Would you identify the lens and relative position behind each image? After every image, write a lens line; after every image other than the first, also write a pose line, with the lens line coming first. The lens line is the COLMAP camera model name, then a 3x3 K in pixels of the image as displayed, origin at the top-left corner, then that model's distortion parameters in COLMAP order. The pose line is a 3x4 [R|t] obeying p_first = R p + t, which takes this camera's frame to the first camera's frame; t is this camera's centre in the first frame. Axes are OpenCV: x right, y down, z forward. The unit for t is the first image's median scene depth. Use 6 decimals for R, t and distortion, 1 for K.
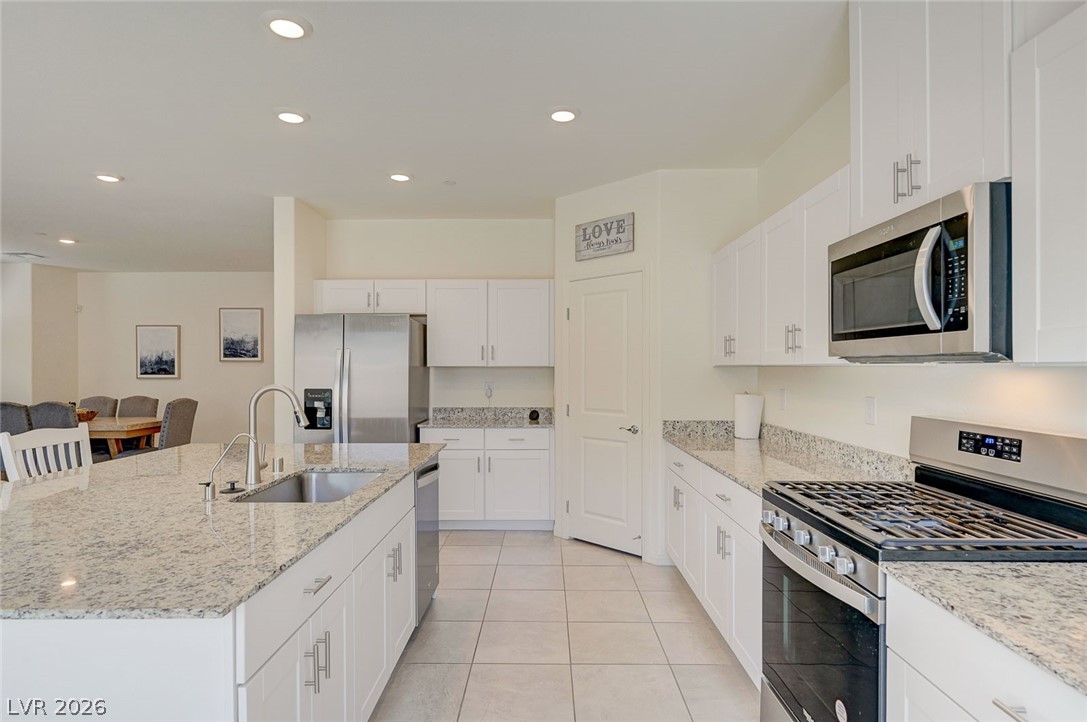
lens RADIAL K [[594.5, 0, 544.0], [0, 594.5, 365.1], [0, 0, 1]] dist [0.005508, 0.000369]
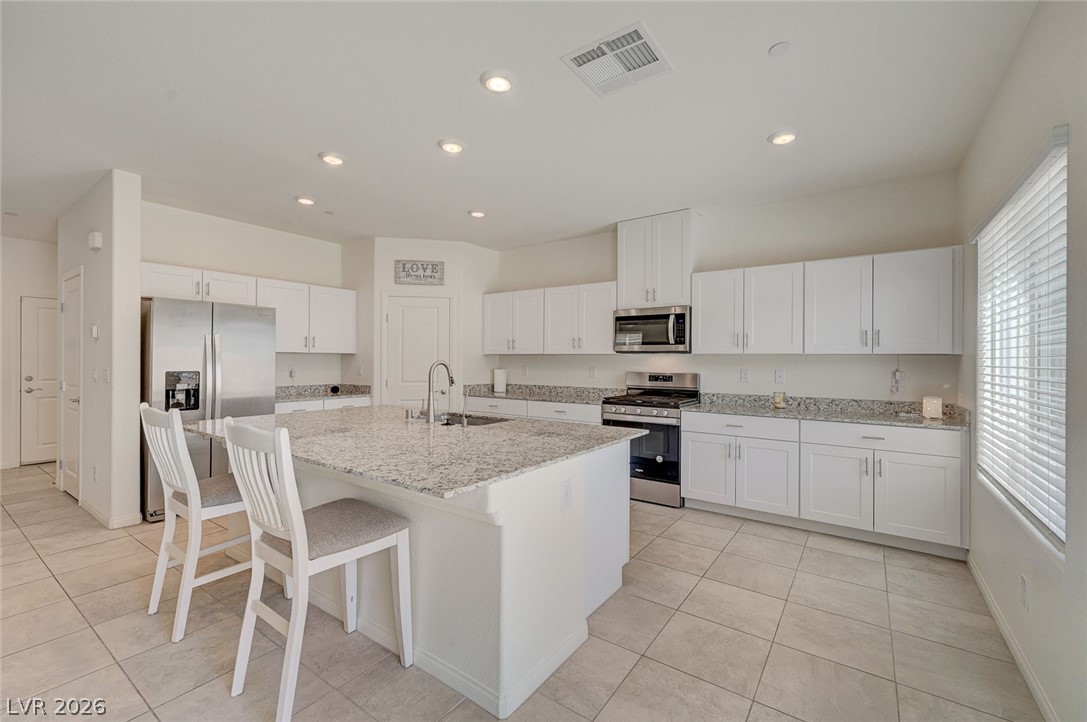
lens RADIAL K [[458.7, 0, 543.1], [0, 458.7, 359.6], [0, 0, 1]] dist [0.001172, 0.000096]
pose [[0.575417, 0.005386, 0.817842, -0.724350], [-0.009900, 0.999951, 0.000380, 0.014295], [-0.817800, -0.008316, 0.575442, 0.025524]]
